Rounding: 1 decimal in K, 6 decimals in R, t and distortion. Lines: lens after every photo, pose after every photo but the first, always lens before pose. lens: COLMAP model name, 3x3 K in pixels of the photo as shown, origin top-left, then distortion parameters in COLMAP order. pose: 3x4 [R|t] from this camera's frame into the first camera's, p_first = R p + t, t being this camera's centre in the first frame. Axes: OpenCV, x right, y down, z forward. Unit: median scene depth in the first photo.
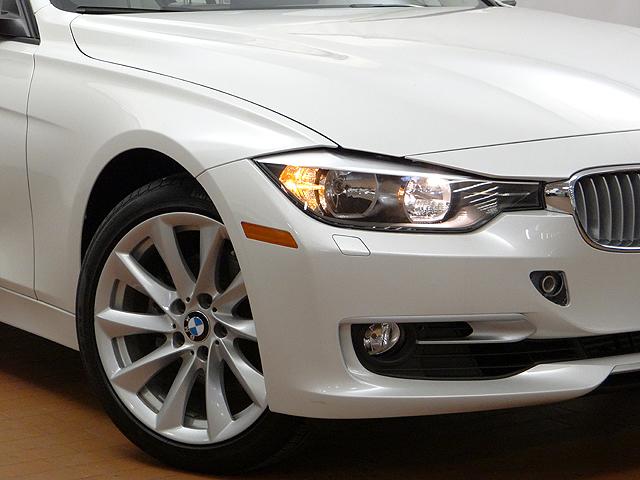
lens RADIAL K [[1641.6, 0, 320.0], [0, 1641.6, 240.0], [0, 0, 1]] dist [-0.041489, 0.118929]
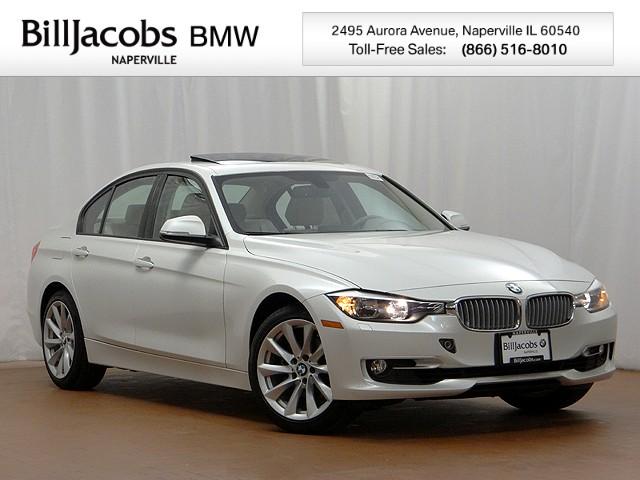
lens RADIAL K [[1641.6, 0, 320.0], [0, 1641.6, 240.0], [0, 0, 1]] dist [-0.041489, 0.118929]
pose [[0.998409, -0.007874, -0.055837, 0.081363], [0.000374, 0.991105, -0.133084, 0.182258], [0.056388, 0.132852, 0.989531, -1.325007]]
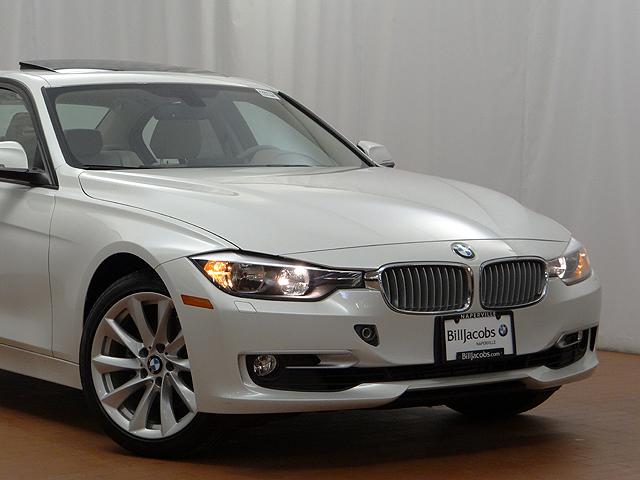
lens RADIAL K [[1641.6, 0, 320.0], [0, 1641.6, 240.0], [0, 0, 1]] dist [-0.041489, 0.118929]
pose [[0.999989, 0.004614, -0.000090, 0.085602], [-0.004601, 0.995287, -0.096862, 0.087140], [-0.000357, 0.096861, 0.995298, -0.604982]]
